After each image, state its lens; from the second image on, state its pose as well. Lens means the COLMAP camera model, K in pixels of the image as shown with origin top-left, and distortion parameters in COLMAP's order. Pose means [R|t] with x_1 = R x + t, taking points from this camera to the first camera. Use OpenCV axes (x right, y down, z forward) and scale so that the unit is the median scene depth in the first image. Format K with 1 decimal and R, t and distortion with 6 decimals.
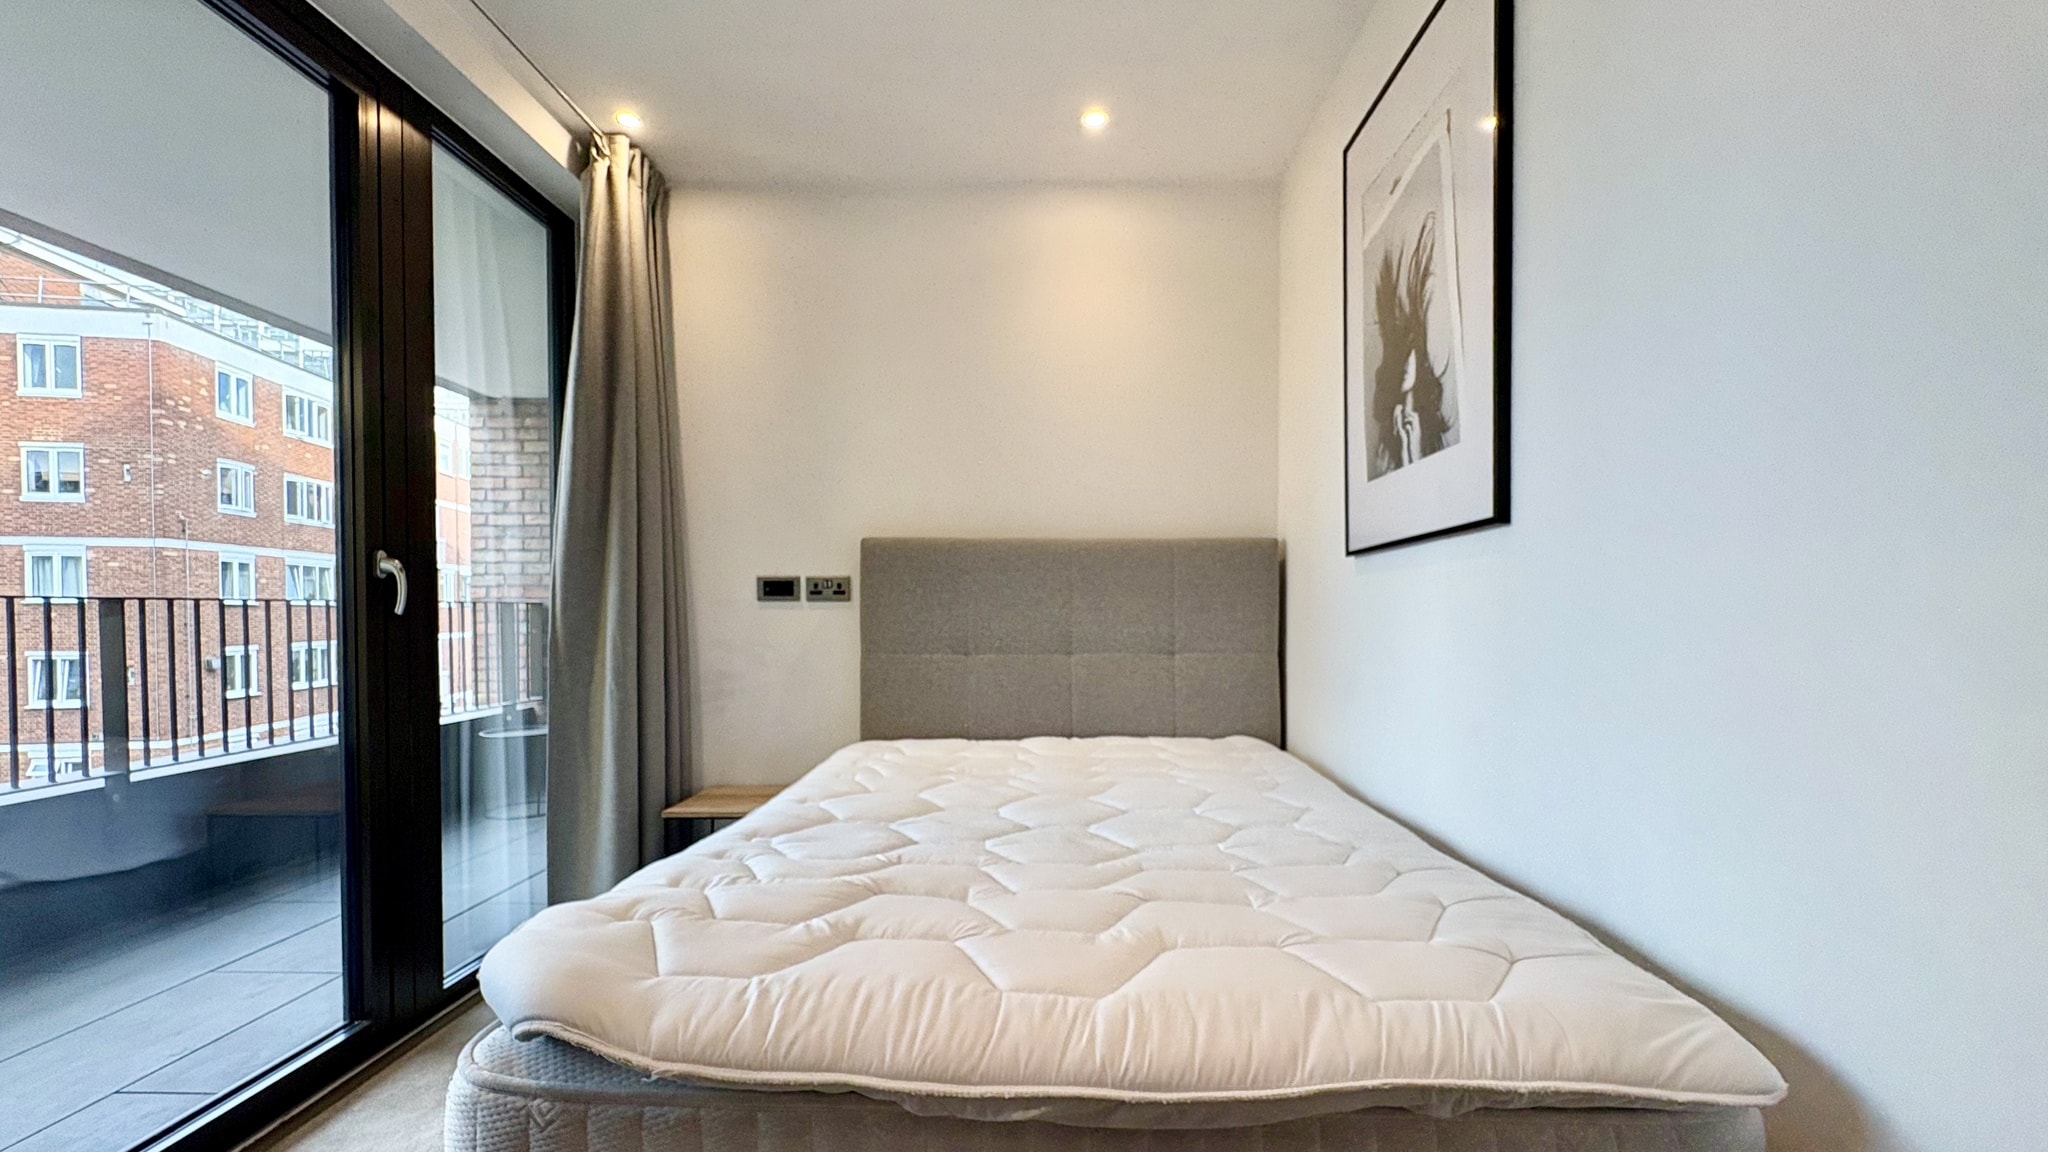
lens RADIAL K [[861.0, 0, 1032.9], [0, 861.0, 629.0], [0, 0, 1]] dist [0.000388, 0.000007]
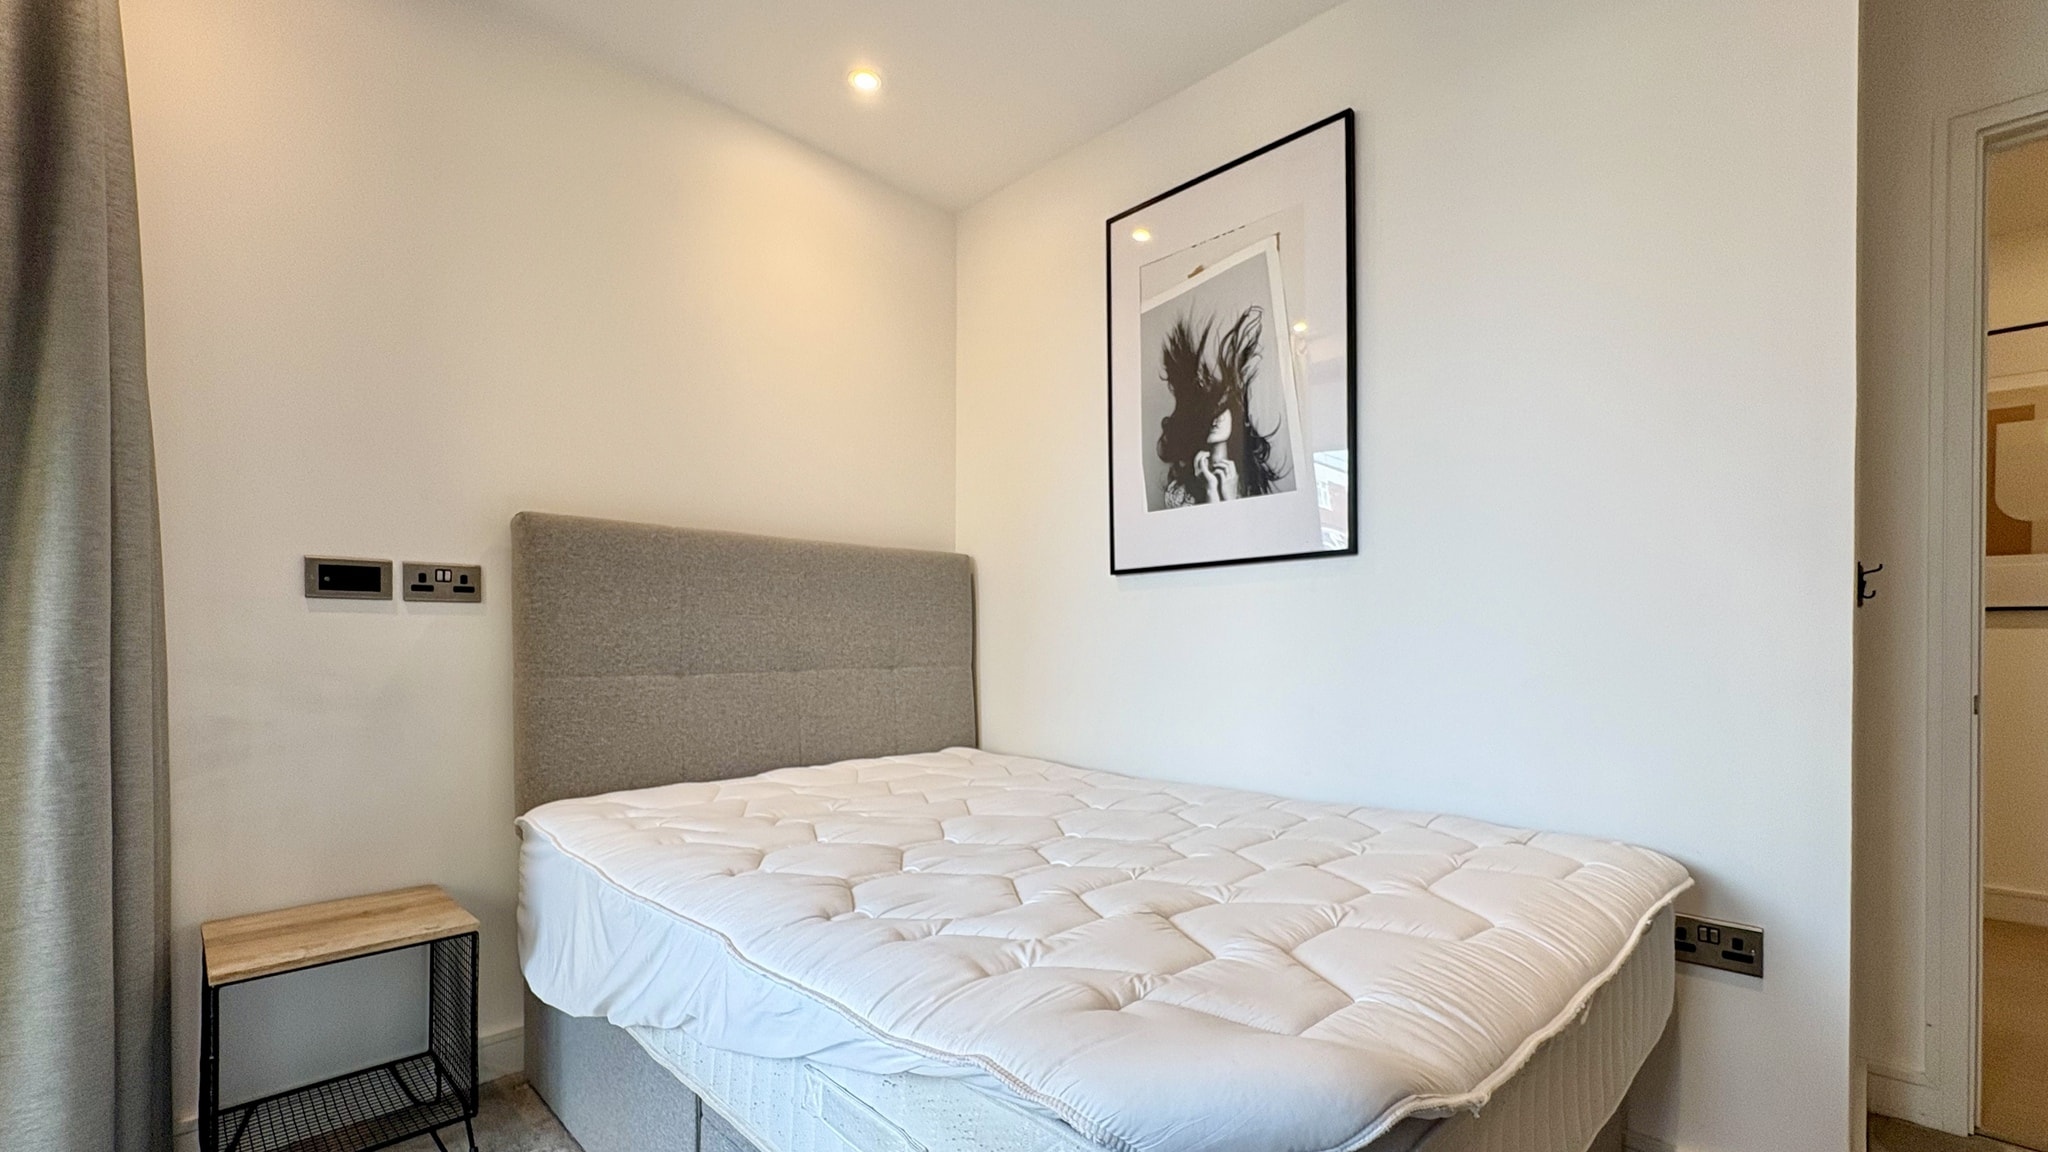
lens RADIAL K [[861.0, 0, 1067.4], [0, 861.0, 646.4], [0, 0, 1]] dist [0.000388, 0.000007]
pose [[0.690644, -0.005012, 0.723178, -0.401342], [0.014446, 0.999872, -0.006867, 0.014297], [-0.723051, 0.015189, 0.690628, 0.203515]]
